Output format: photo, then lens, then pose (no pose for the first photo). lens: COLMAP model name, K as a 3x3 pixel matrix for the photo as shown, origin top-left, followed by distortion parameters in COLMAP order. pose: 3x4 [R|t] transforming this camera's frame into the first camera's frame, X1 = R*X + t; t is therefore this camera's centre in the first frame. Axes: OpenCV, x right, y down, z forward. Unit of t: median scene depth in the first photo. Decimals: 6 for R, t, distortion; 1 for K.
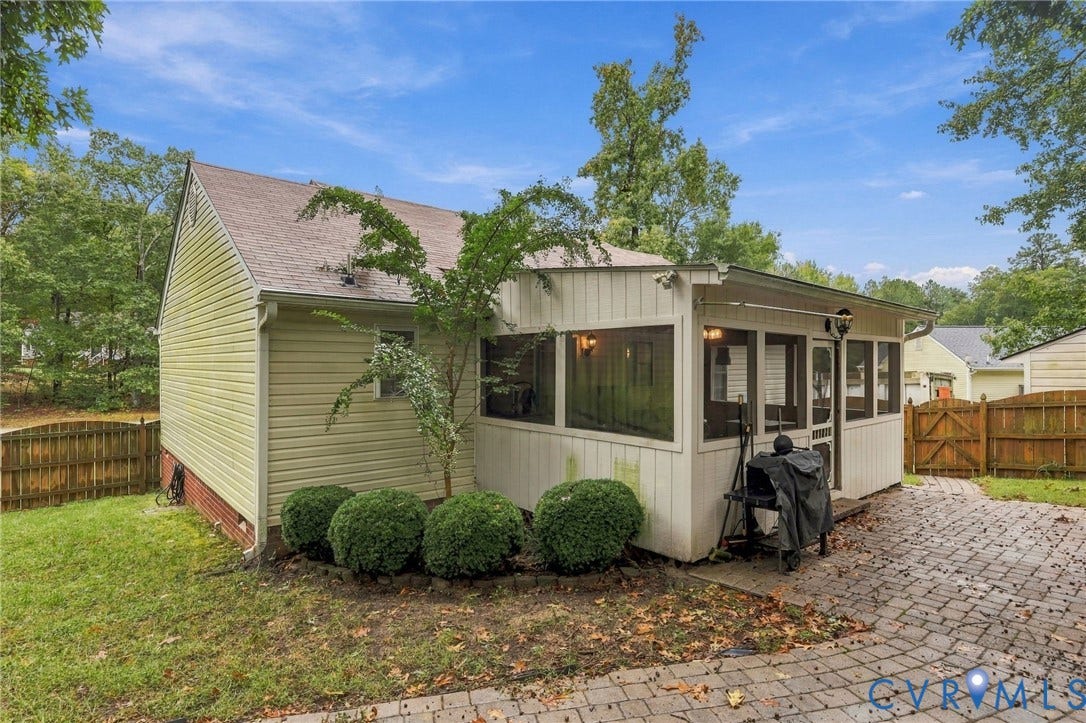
lens RADIAL K [[558.6, 0, 526.9], [0, 558.6, 356.0], [0, 0, 1]] dist [0.006689, -0.002591]
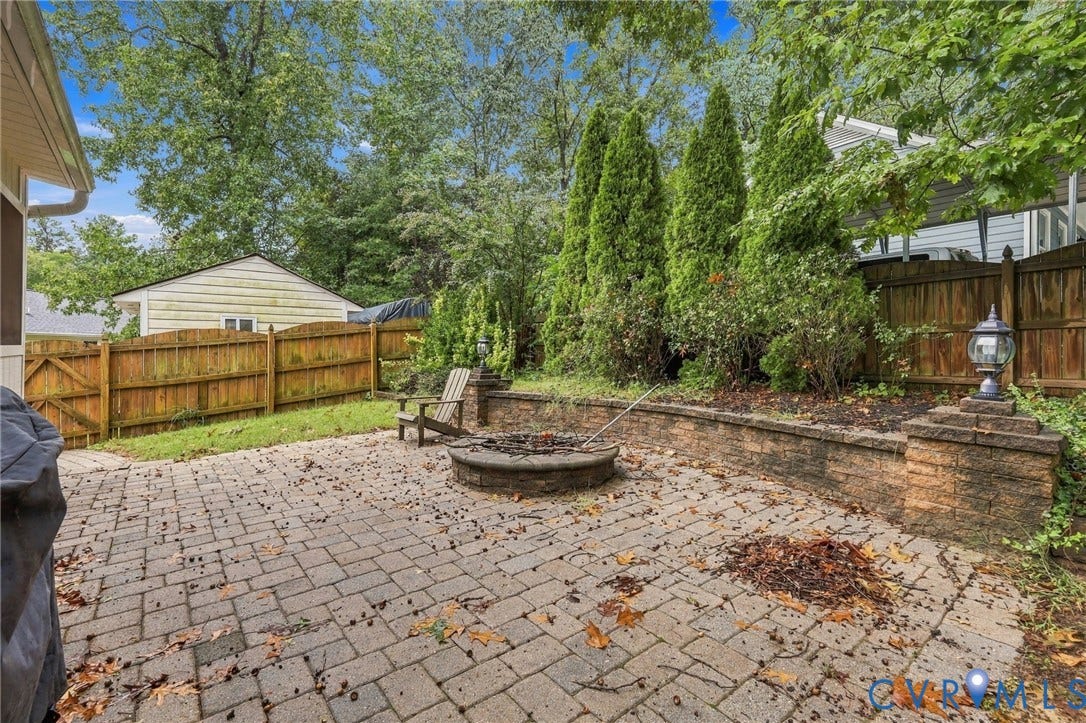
lens RADIAL K [[487.5, 0, 553.3], [0, 487.5, 344.0], [0, 0, 1]] dist [0.004648, 0.000174]
pose [[0.015661, 0.009715, 0.999830, 0.164704], [-0.024728, 0.999651, -0.009326, 0.075927], [-0.999572, -0.024577, 0.015896, 0.391381]]
